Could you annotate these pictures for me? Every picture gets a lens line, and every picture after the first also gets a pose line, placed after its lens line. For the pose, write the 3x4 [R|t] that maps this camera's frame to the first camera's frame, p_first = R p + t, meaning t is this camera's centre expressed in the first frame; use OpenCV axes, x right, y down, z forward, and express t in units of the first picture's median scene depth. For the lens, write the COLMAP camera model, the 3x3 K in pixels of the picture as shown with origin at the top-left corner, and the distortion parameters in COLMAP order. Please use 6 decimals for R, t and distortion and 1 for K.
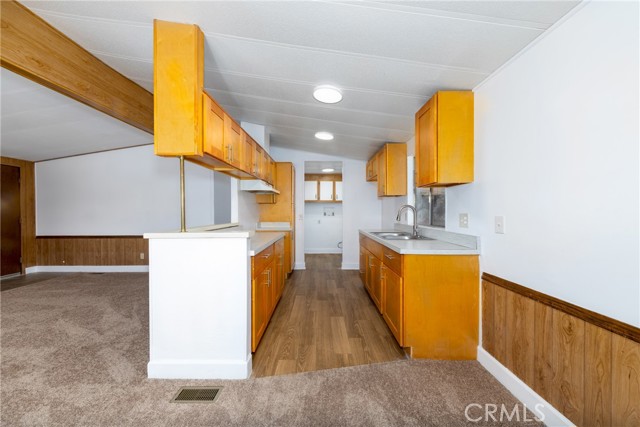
lens RADIAL K [[223.8, 0, 330.8], [0, 223.8, 214.1], [0, 0, 1]] dist [-0.000878, -0.001559]
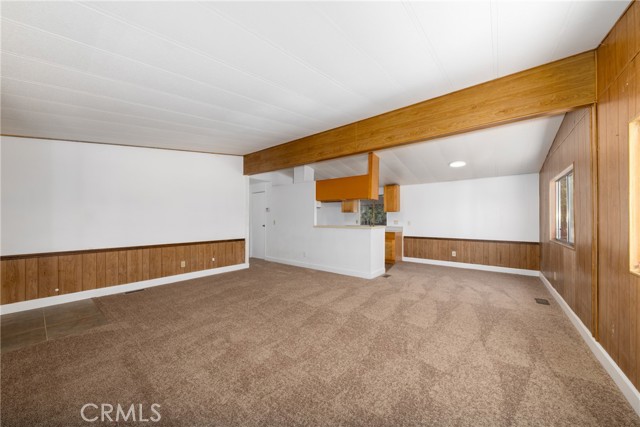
lens RADIAL K [[223.8, 0, 328.5], [0, 223.8, 216.8], [0, 0, 1]] dist [-0.000878, -0.001559]
pose [[0.601361, 0.014105, 0.798853, -2.969043], [0.004963, 0.999759, -0.021389, 0.012749], [-0.798962, 0.016827, 0.601146, -0.236226]]
